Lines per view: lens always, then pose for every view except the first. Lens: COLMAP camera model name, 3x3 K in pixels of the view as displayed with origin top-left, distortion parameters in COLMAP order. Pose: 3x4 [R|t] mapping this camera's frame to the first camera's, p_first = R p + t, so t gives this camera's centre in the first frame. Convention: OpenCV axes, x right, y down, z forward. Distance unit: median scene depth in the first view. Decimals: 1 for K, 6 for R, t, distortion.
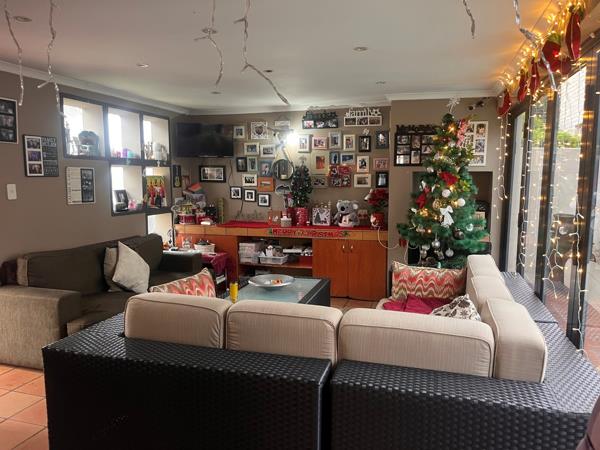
lens RADIAL K [[454.1, 0, 299.4], [0, 454.1, 226.0], [0, 0, 1]] dist [0.050073, -0.069217]
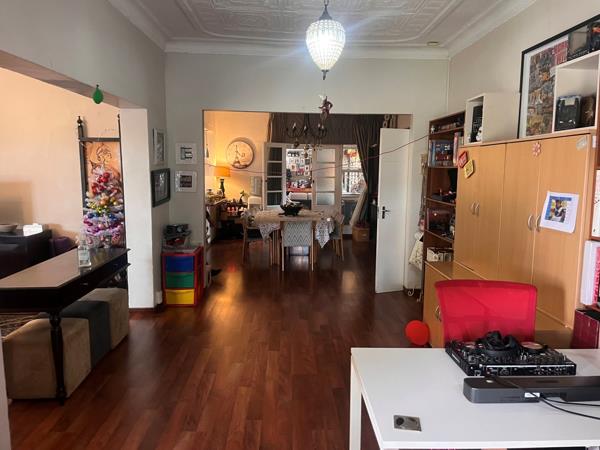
lens RADIAL K [[454.1, 0, 300.2], [0, 454.1, 224.9], [0, 0, 1]] dist [0.050073, -0.069217]
pose [[0.949857, -0.020339, 0.312021, -0.887363], [0.017930, 0.999783, 0.010586, 0.220517], [-0.312169, -0.004461, 0.950016, -1.959599]]
